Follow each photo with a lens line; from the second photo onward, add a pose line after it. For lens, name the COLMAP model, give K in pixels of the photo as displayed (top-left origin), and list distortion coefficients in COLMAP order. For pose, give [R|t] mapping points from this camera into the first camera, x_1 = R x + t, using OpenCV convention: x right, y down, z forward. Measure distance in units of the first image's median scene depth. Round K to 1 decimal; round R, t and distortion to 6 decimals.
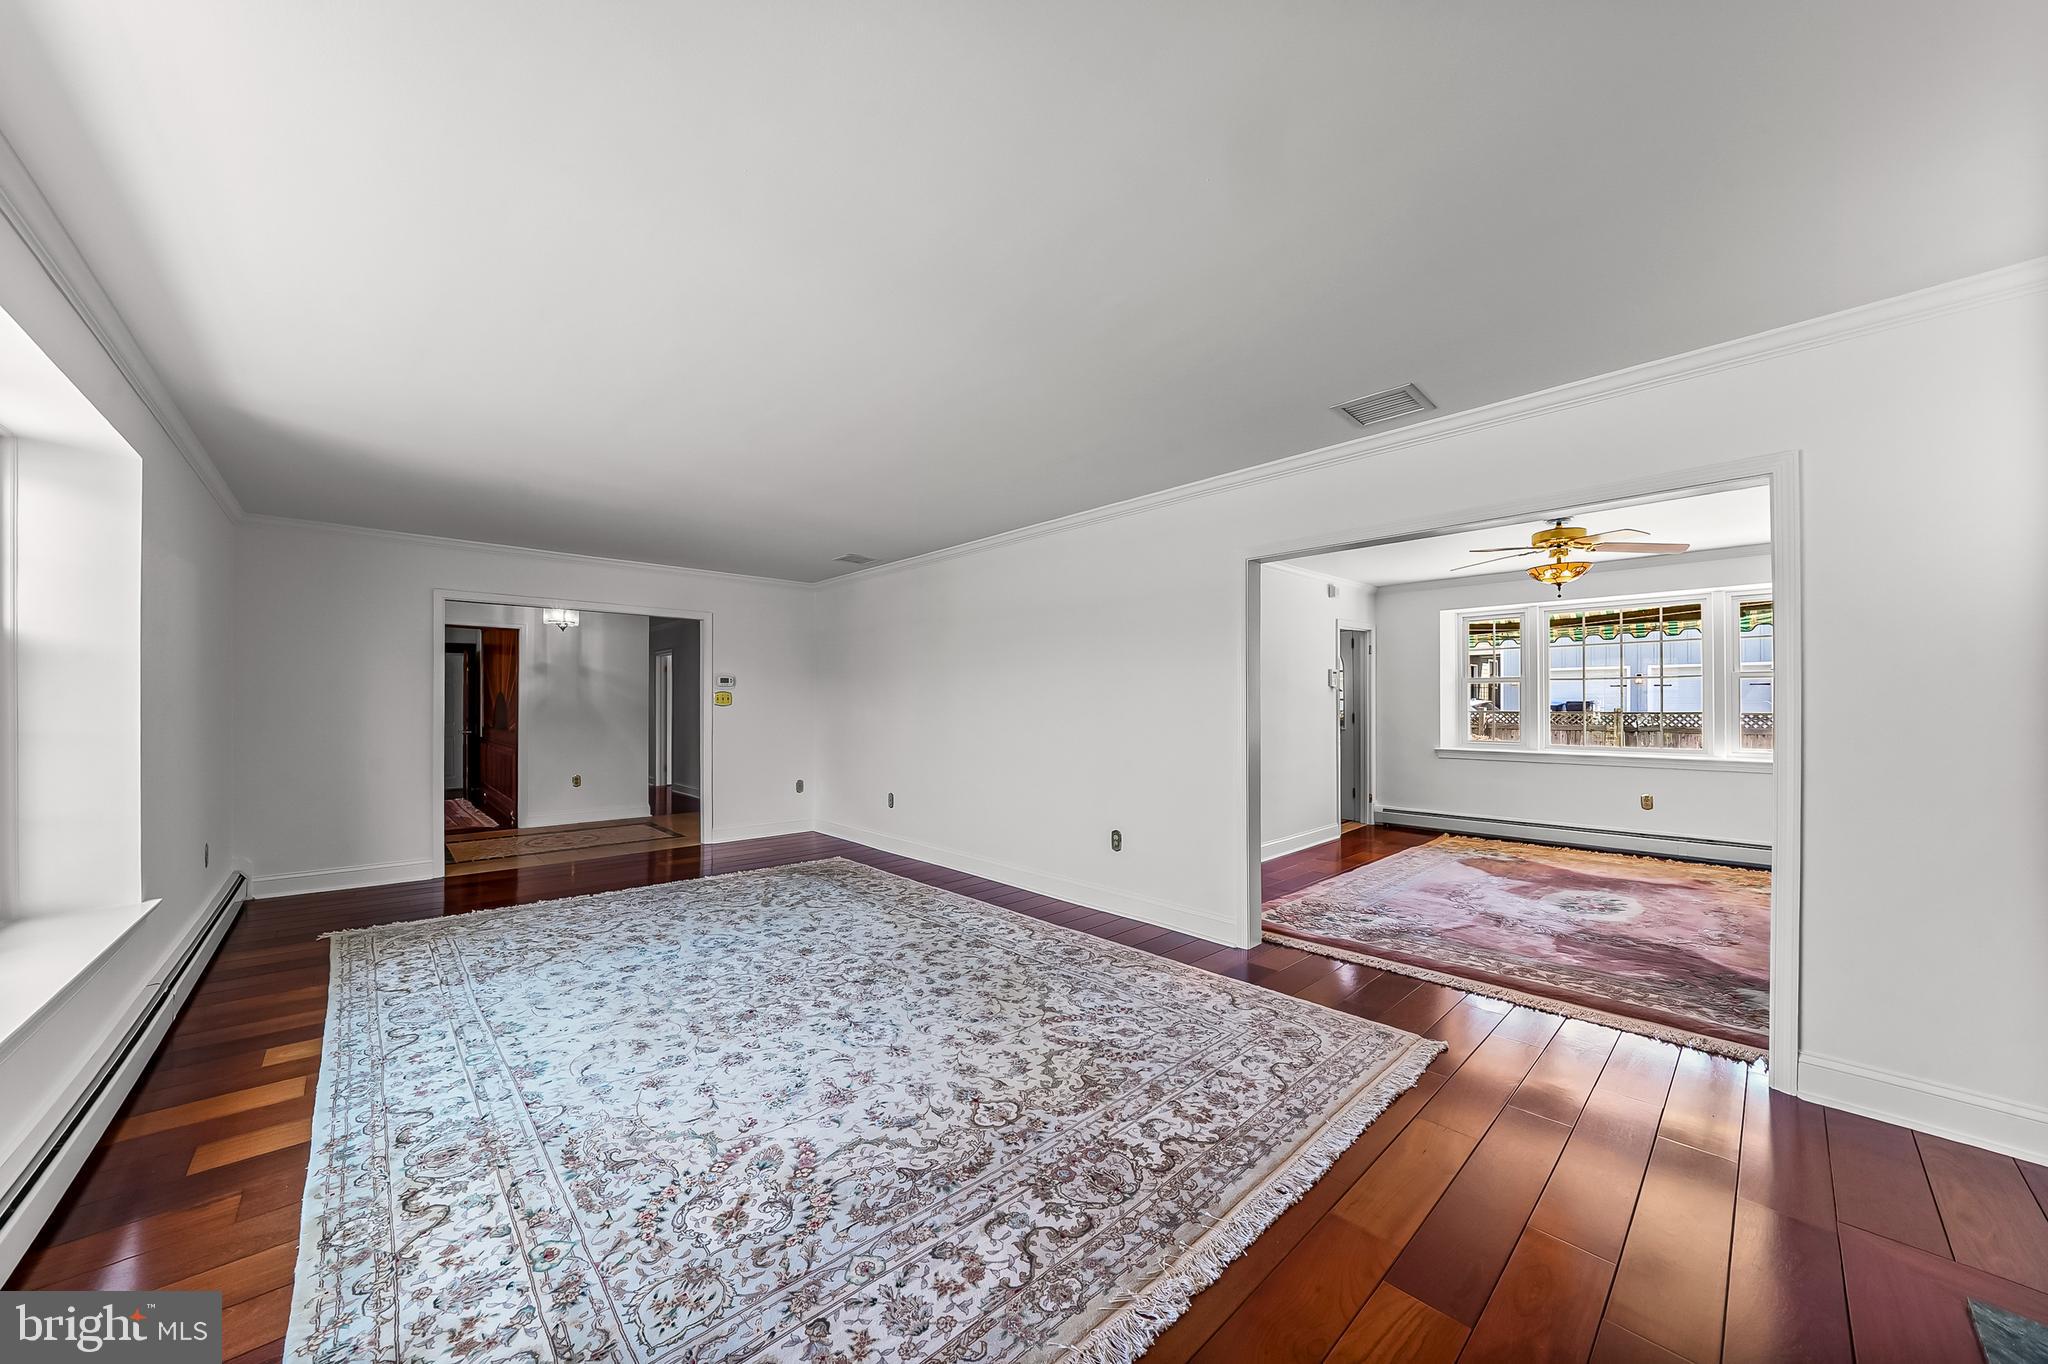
lens RADIAL K [[713.8, 0, 1017.3], [0, 713.8, 694.1], [0, 0, 1]] dist [-0.010407, 0.000307]
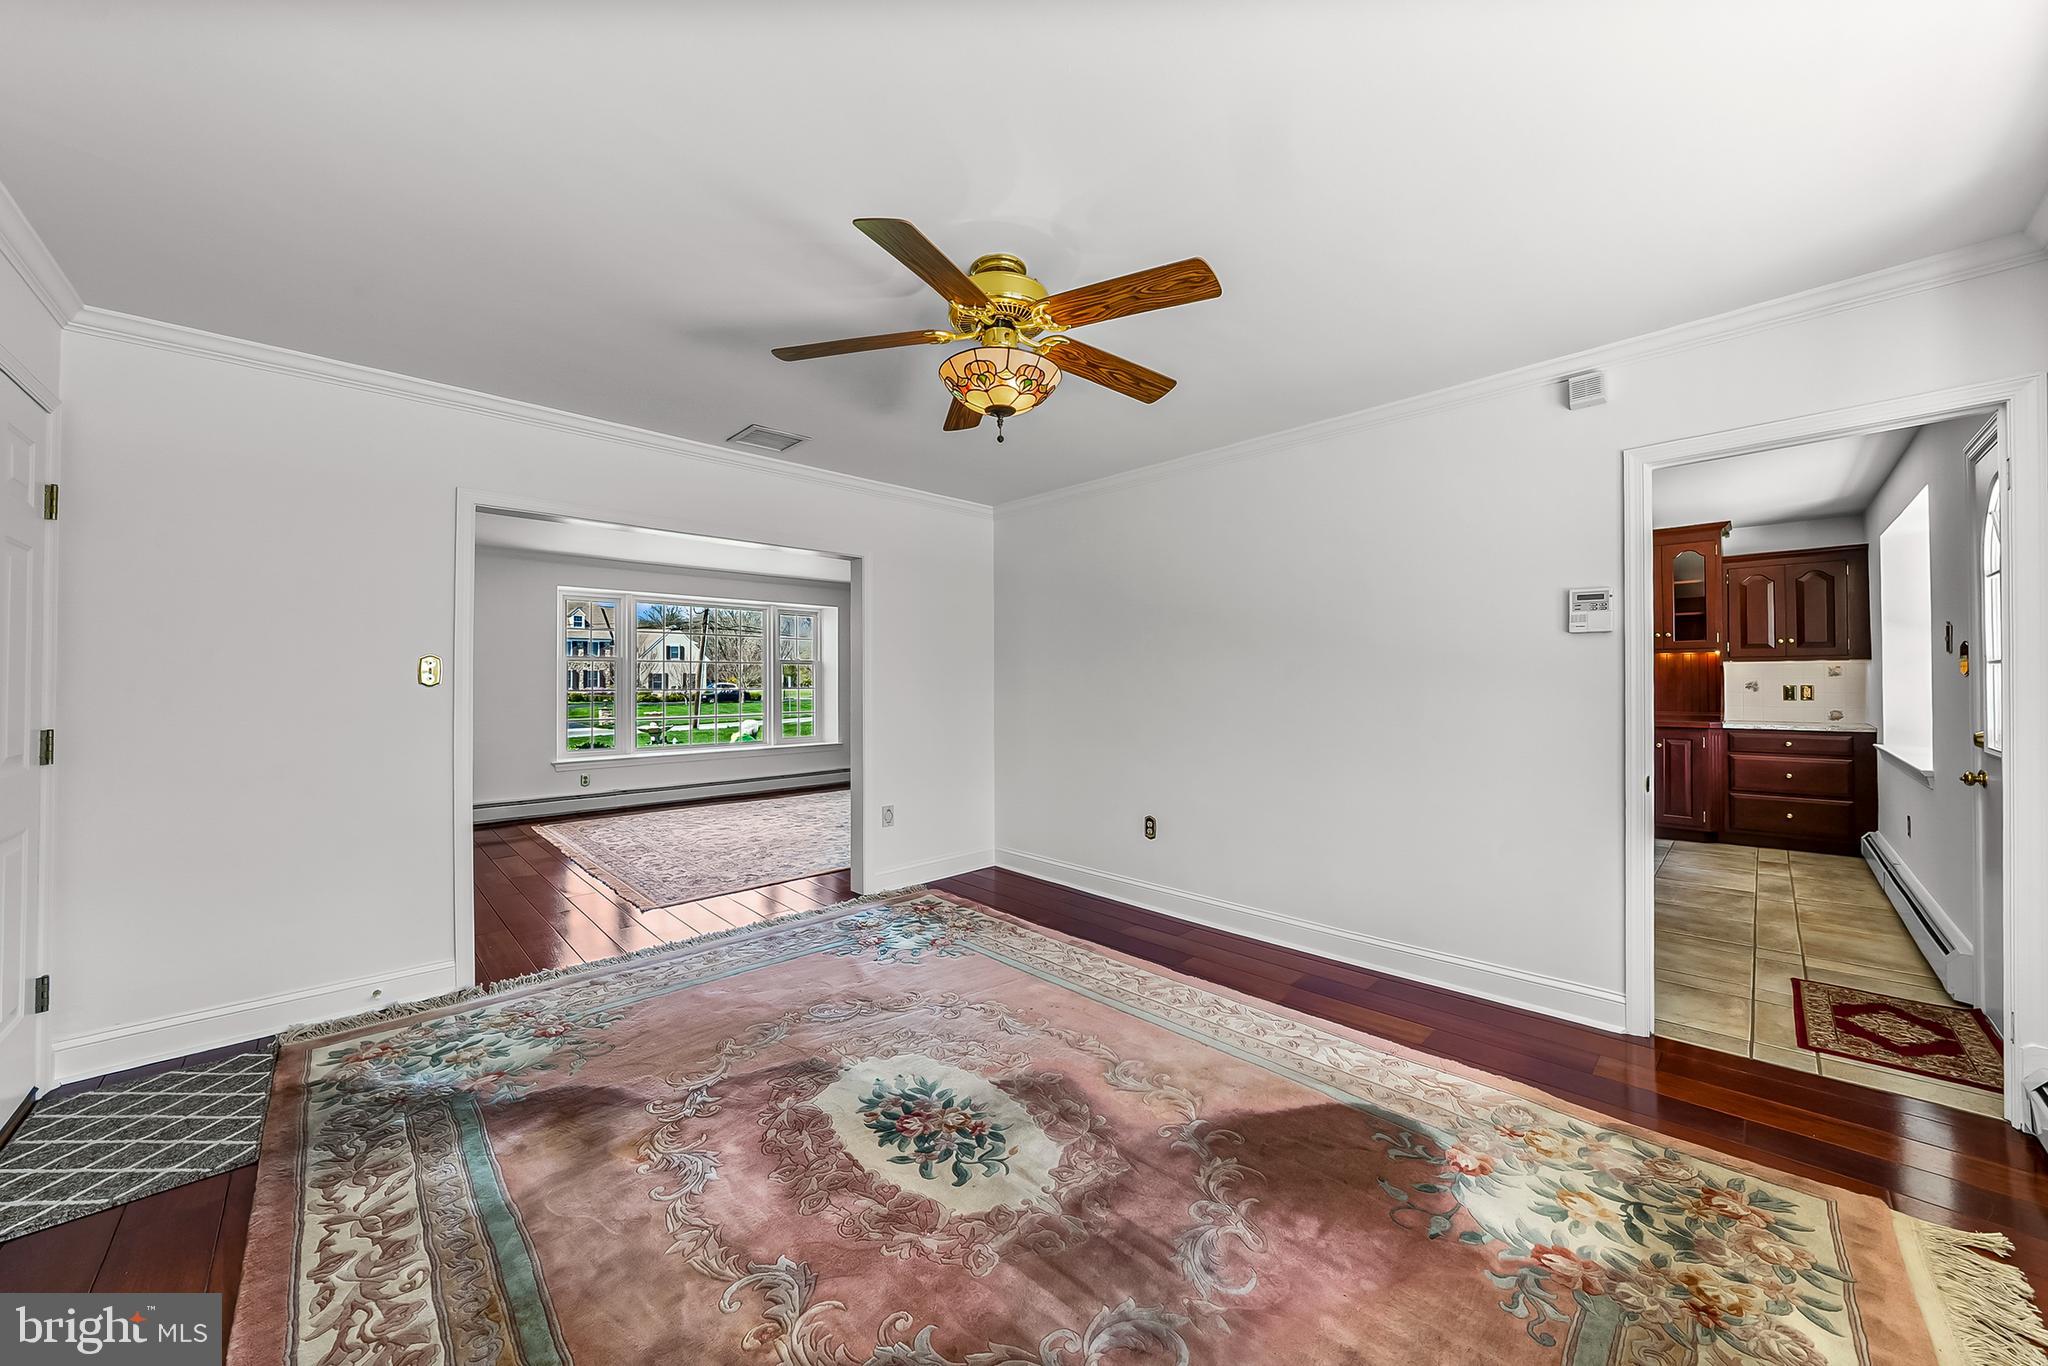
lens RADIAL K [[734.0, 0, 1017.4], [0, 734.0, 675.6], [0, 0, 1]] dist [-0.007500, 0.000117]
pose [[0.027674, -0.002502, -0.999614, 1.858019], [0.019849, 0.999801, -0.001953, 0.017127], [0.999420, -0.019787, 0.027718, 1.512977]]
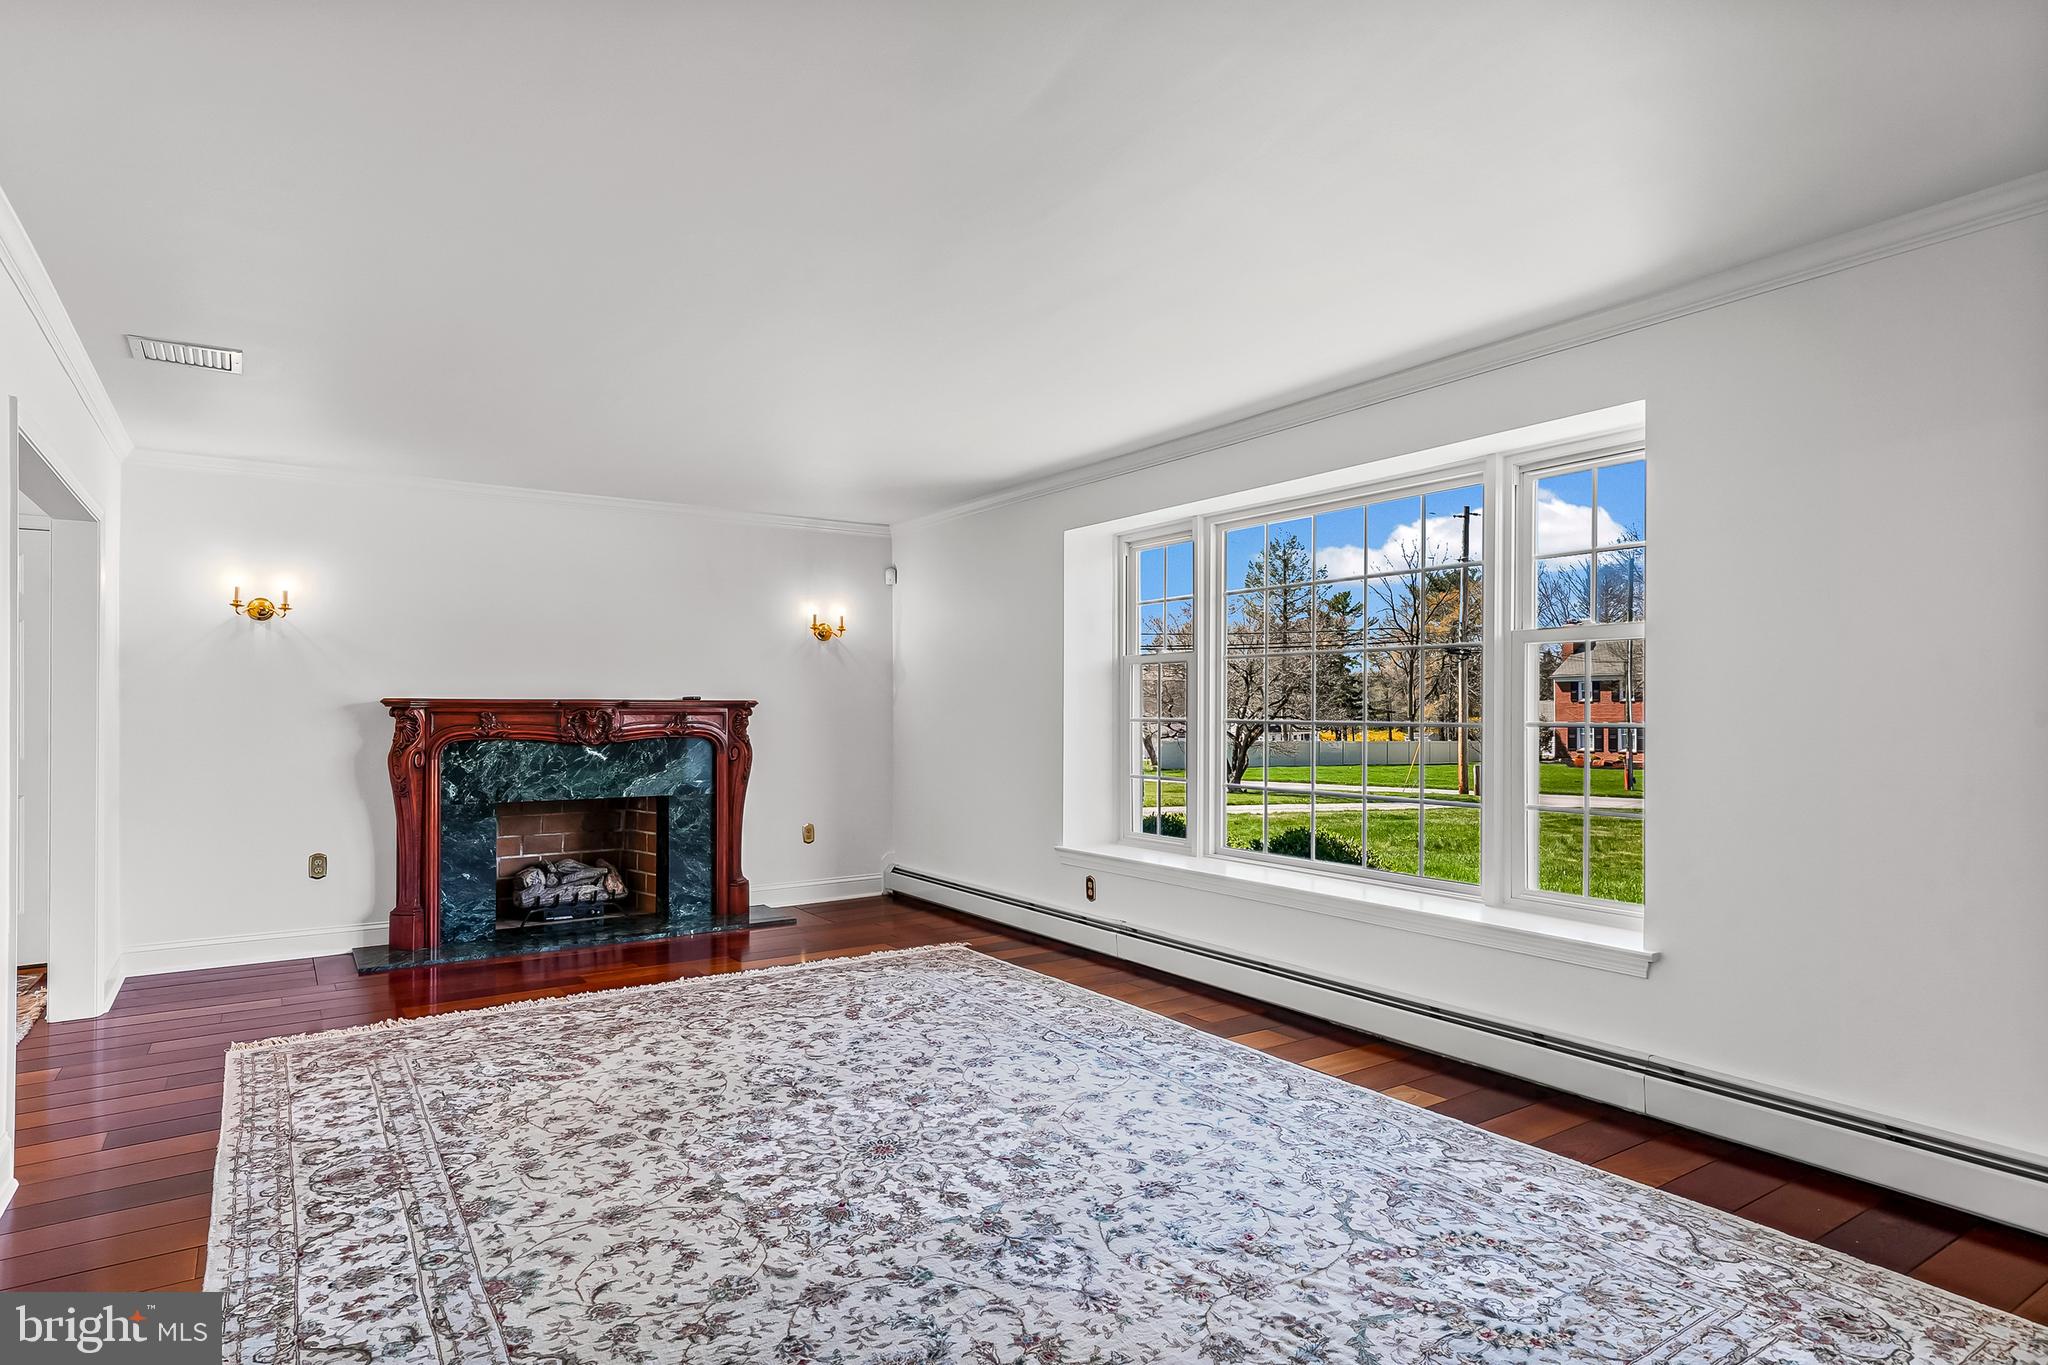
lens RADIAL K [[1121.9, 0, 1022.1], [0, 1121.9, 715.5], [0, 0, 1]] dist [0.025314, -0.000043]
pose [[-0.987478, 0.001465, 0.157747, -0.644091], [-0.000372, 0.999932, -0.011614, 0.039840], [-0.157754, -0.011527, -0.987411, 2.067702]]
